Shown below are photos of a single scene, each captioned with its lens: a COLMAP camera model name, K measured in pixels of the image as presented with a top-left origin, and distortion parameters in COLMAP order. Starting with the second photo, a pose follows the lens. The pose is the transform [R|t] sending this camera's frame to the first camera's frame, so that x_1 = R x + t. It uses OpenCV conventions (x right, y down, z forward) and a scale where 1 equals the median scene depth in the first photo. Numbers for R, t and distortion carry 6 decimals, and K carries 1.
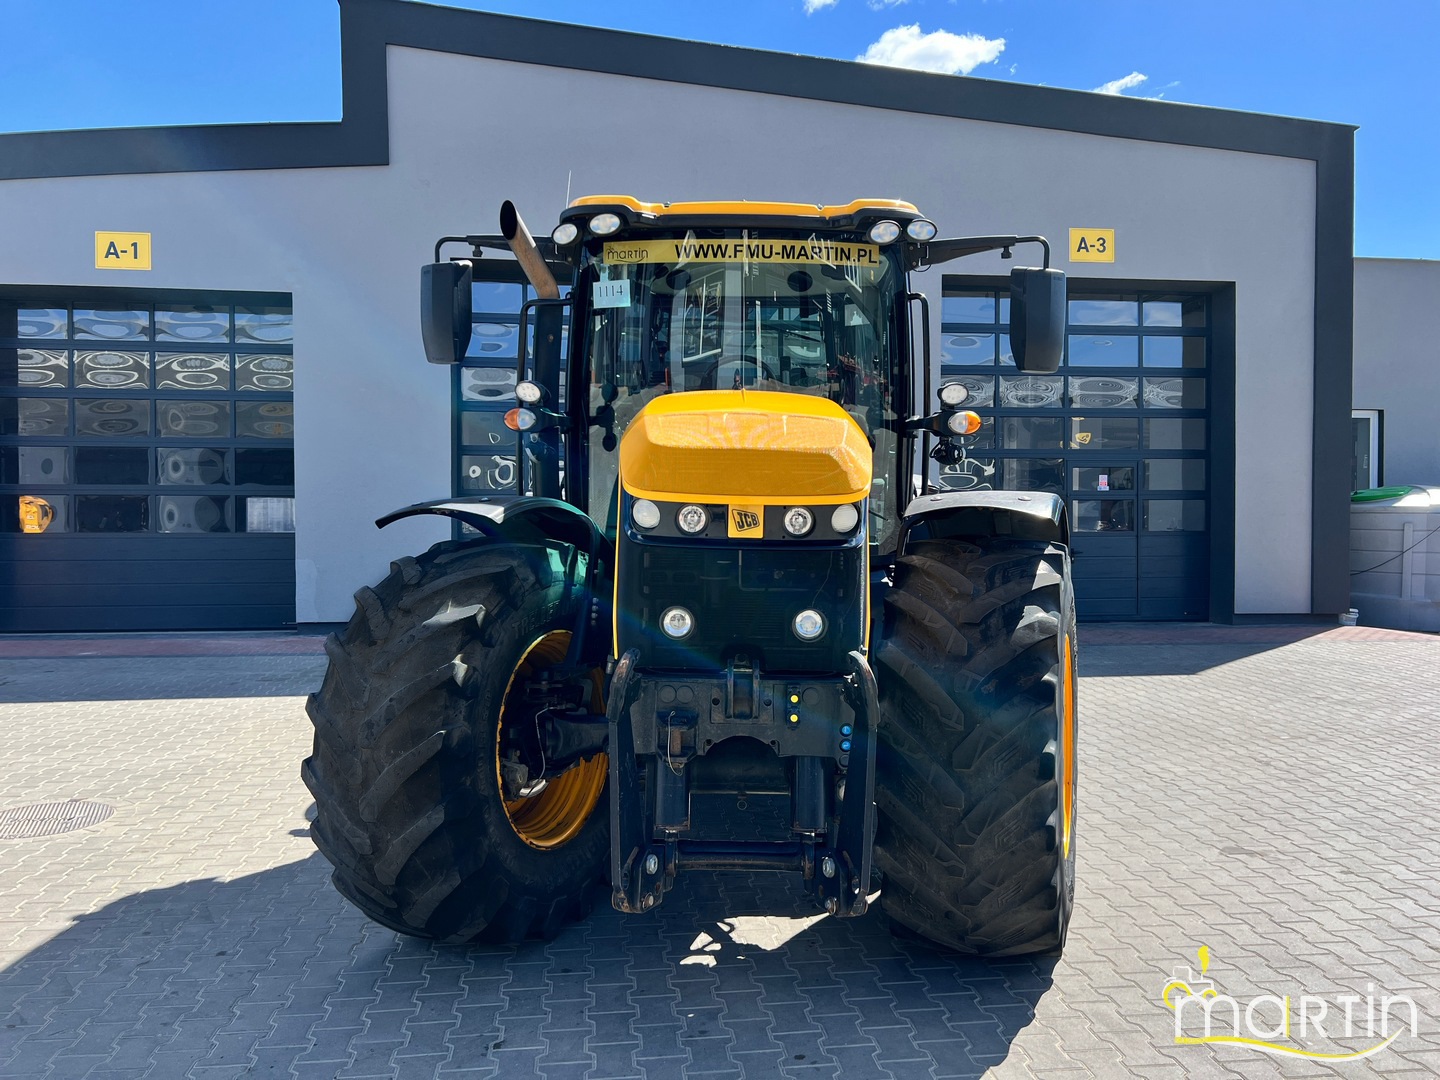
lens RADIAL K [[1091.4, 0, 708.8], [0, 1091.4, 540.6], [0, 0, 1]] dist [0.049393, -0.046799]
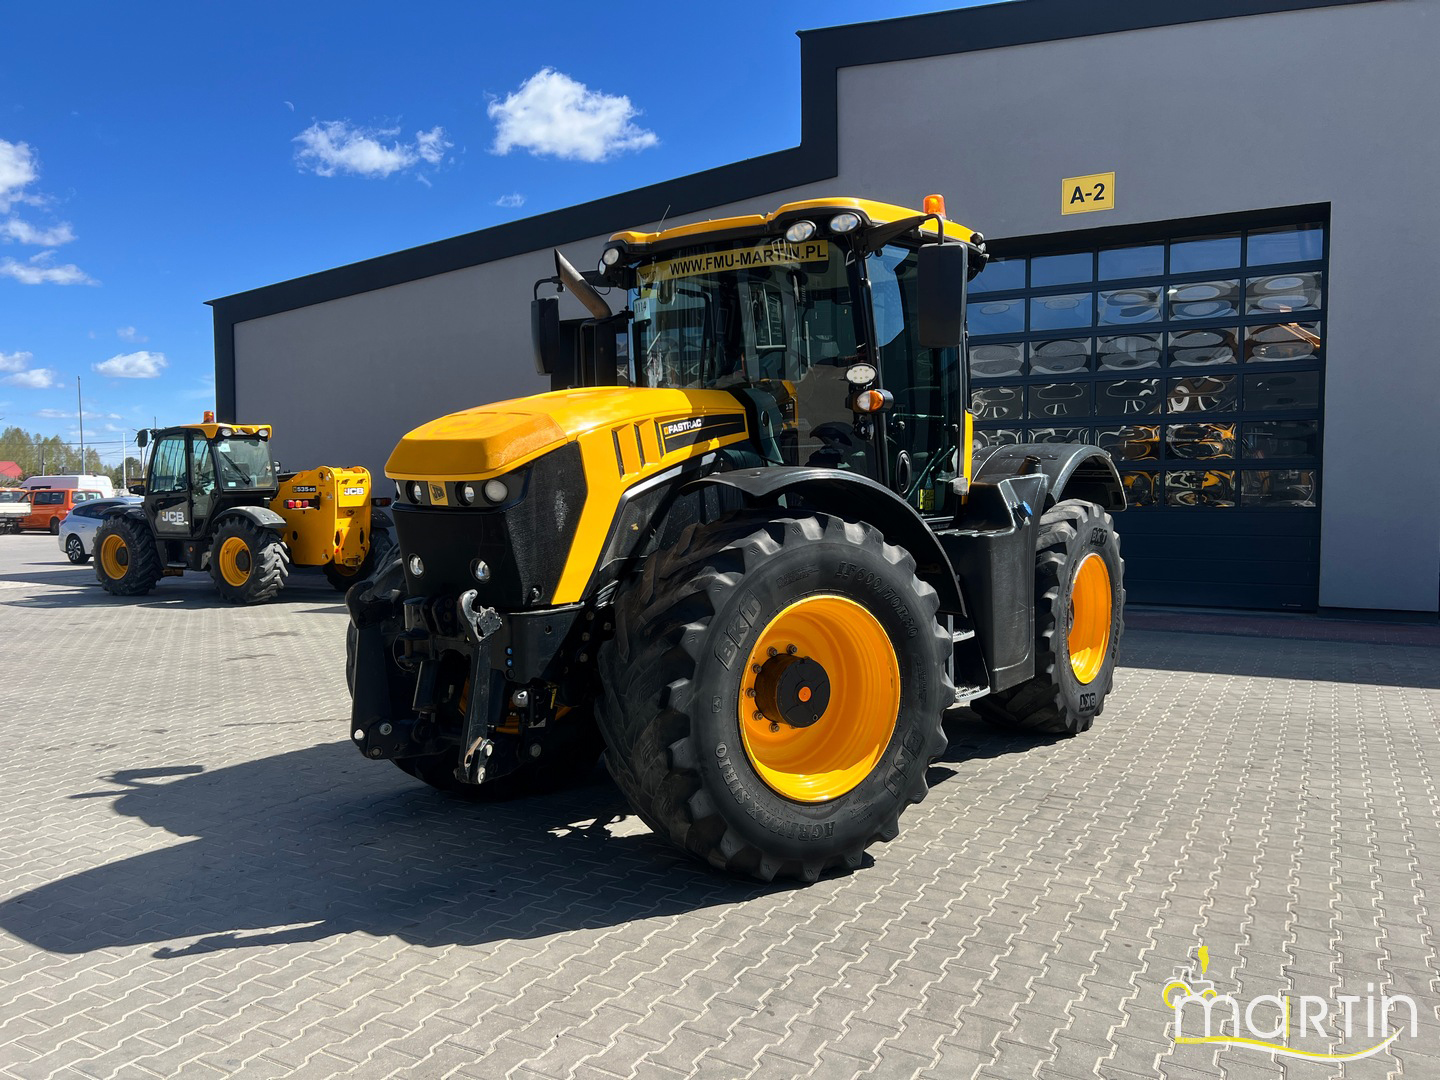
lens RADIAL K [[1091.4, 0, 709.0], [0, 1091.4, 537.9], [0, 0, 1]] dist [0.049393, -0.046799]
pose [[0.810236, 0.018764, -0.585803, 0.762510], [-0.007758, 0.999743, 0.021294, 0.004570], [0.586053, -0.012709, 0.810173, 0.050162]]
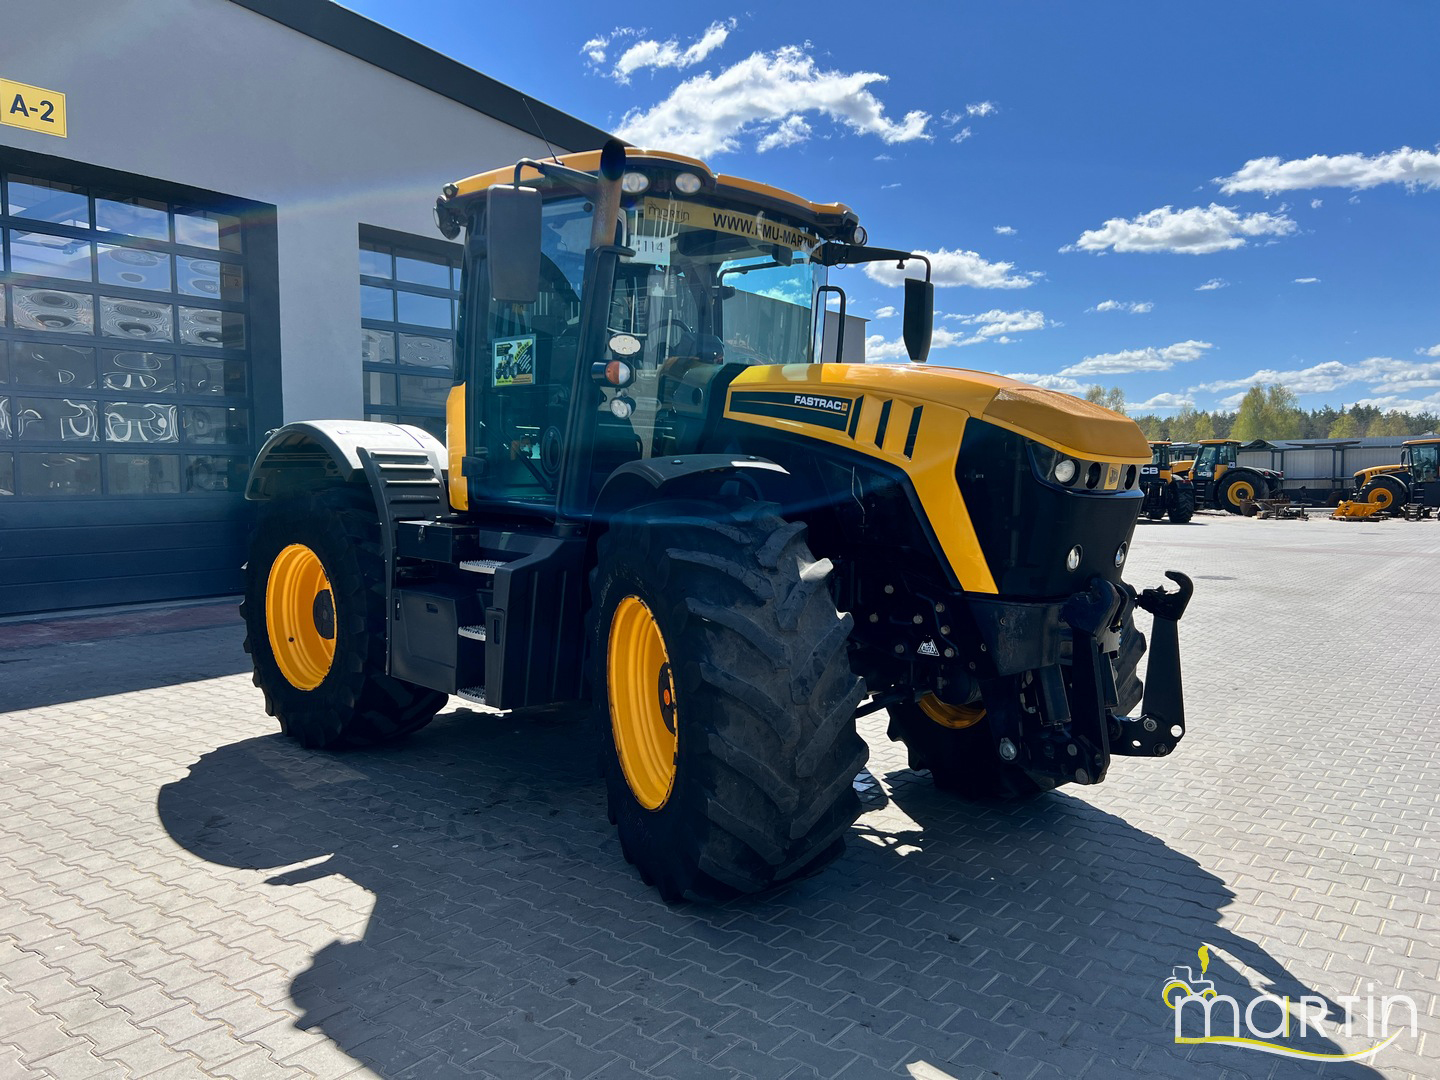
lens RADIAL K [[1091.4, 0, 719.3], [0, 1091.4, 531.8], [0, 0, 1]] dist [0.049393, -0.046799]
pose [[0.696330, -0.039886, 0.716612, -0.839901], [0.018172, 0.999114, 0.037953, -0.006288], [-0.717491, -0.013406, 0.696438, 0.282649]]
